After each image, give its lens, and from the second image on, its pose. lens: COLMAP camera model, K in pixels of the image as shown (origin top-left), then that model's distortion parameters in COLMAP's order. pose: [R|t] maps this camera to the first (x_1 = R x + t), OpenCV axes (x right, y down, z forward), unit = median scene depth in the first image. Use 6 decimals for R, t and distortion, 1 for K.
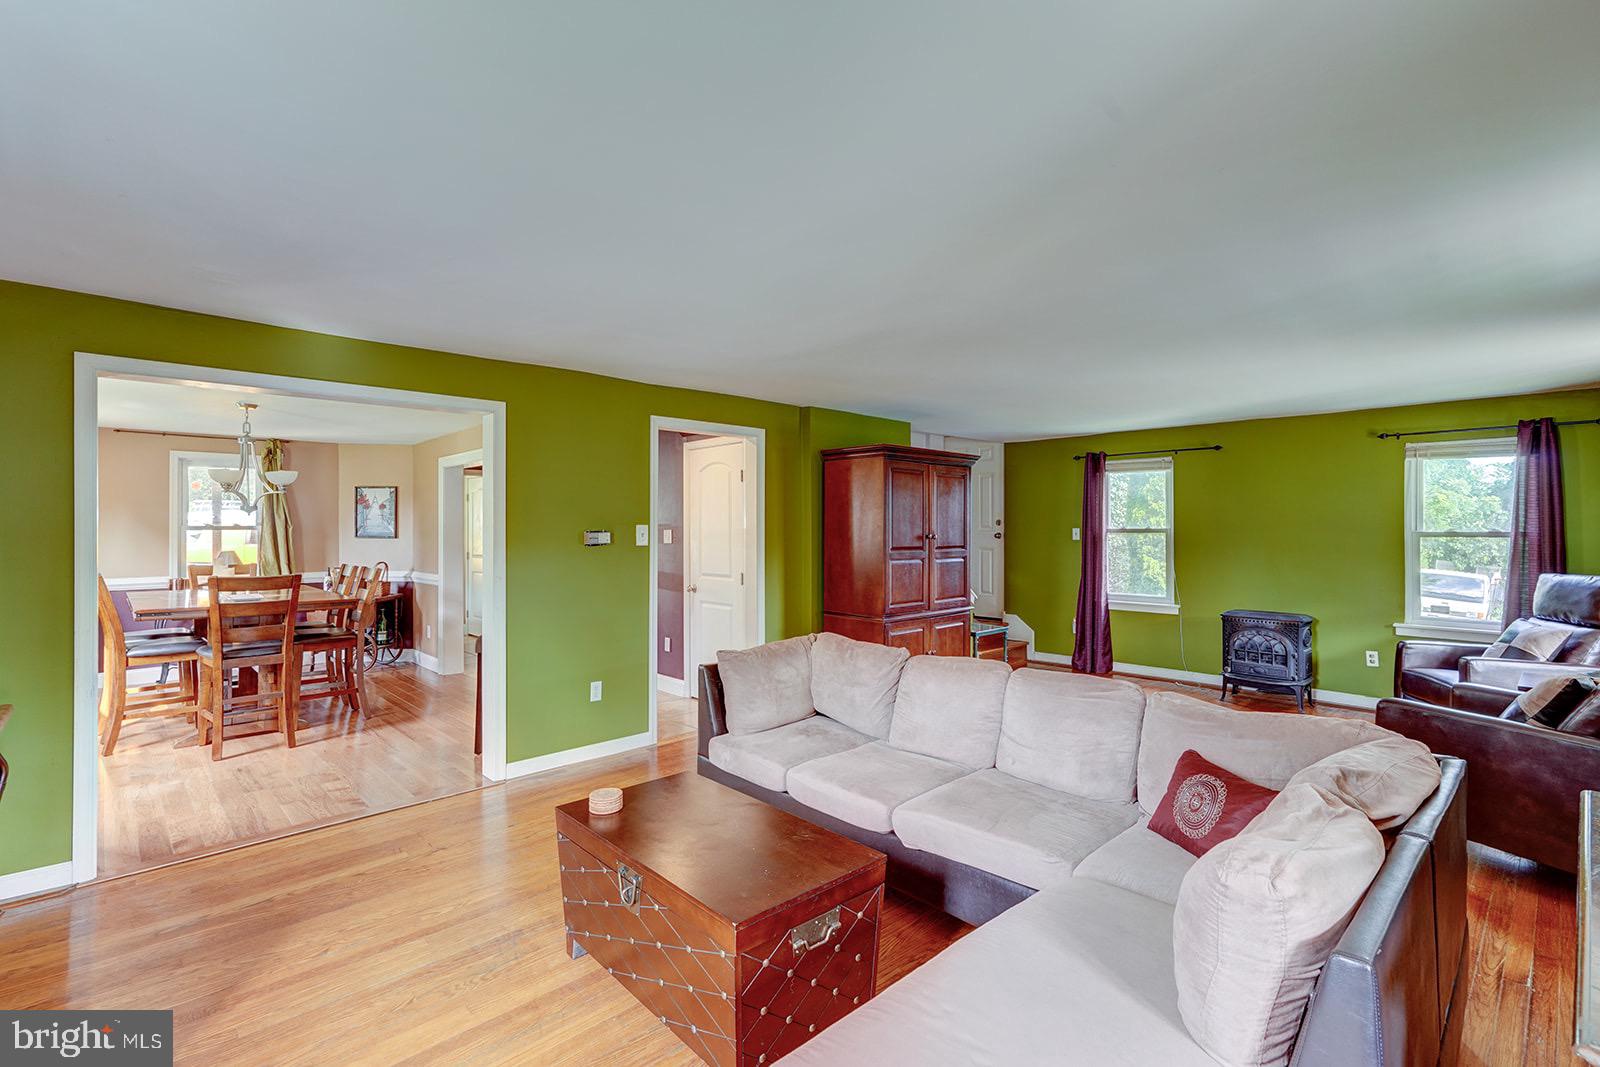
lens RADIAL K [[746.1, 0, 805.8], [0, 746.1, 528.2], [0, 0, 1]] dist [0.008785, 0.008799]
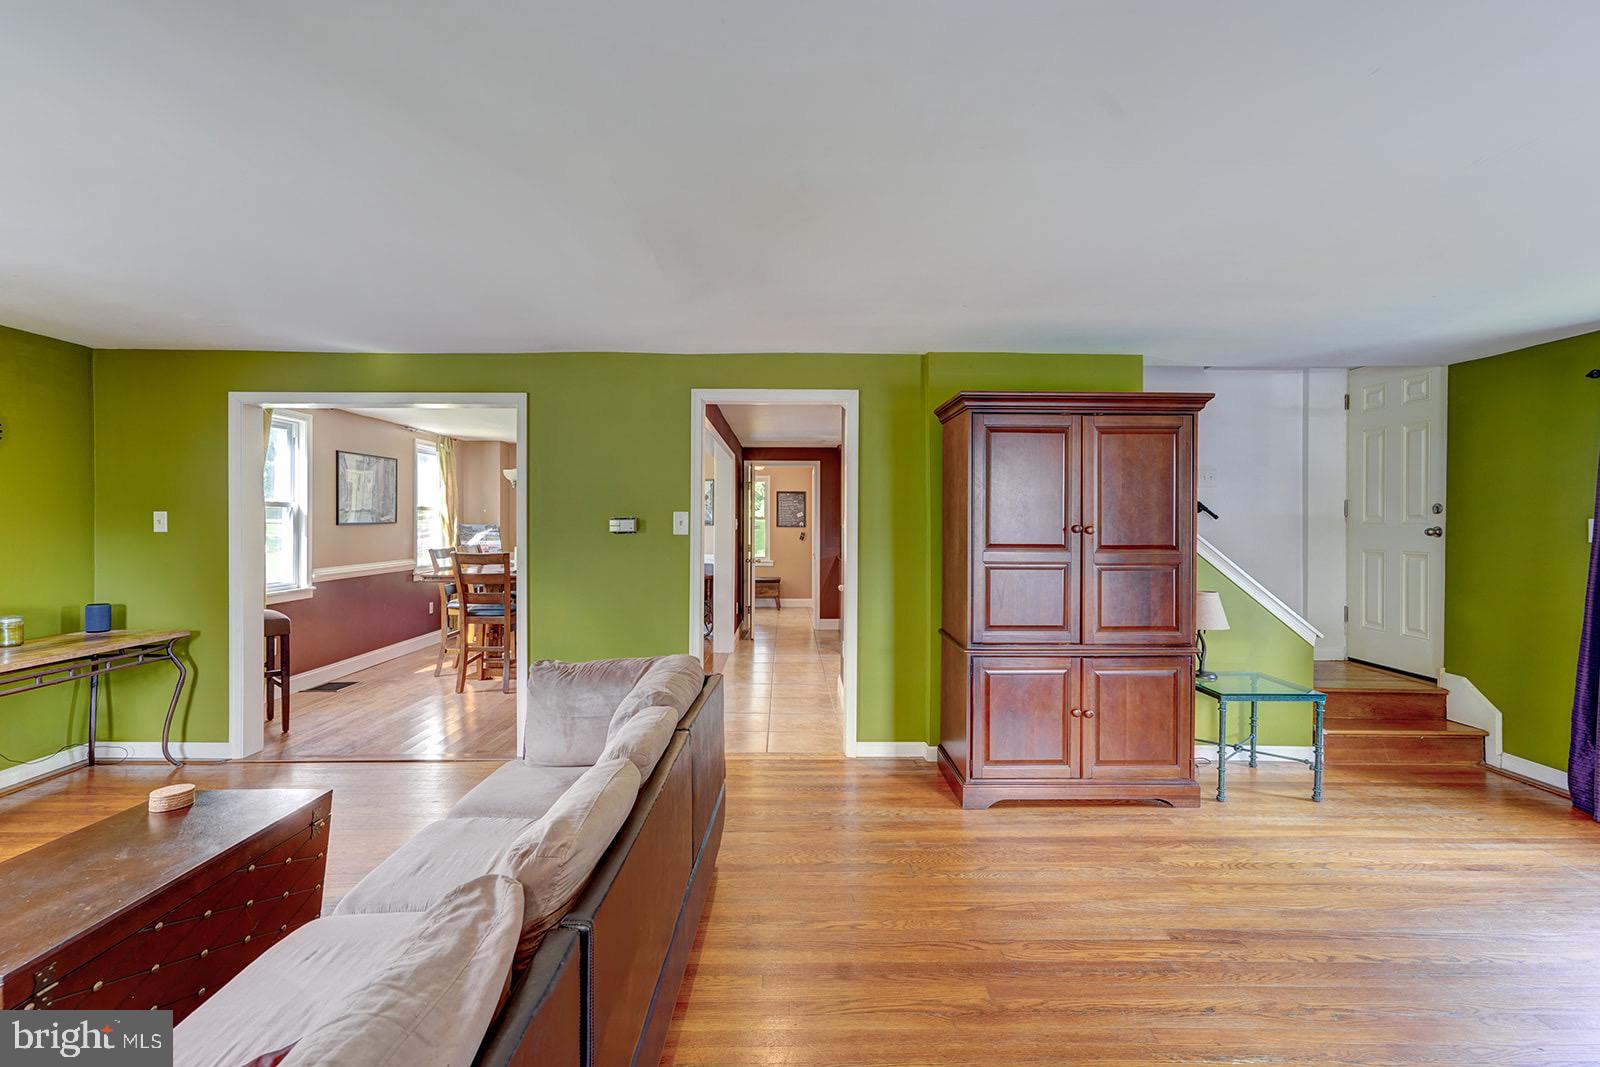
lens RADIAL K [[746.1, 0, 800.6], [0, 746.1, 523.8], [0, 0, 1]] dist [0.008785, 0.008799]
pose [[0.732894, 0.006671, -0.680311, 0.419197], [-0.004554, 0.999978, 0.004899, 0.004206], [0.680328, -0.000493, 0.732908, 0.364744]]
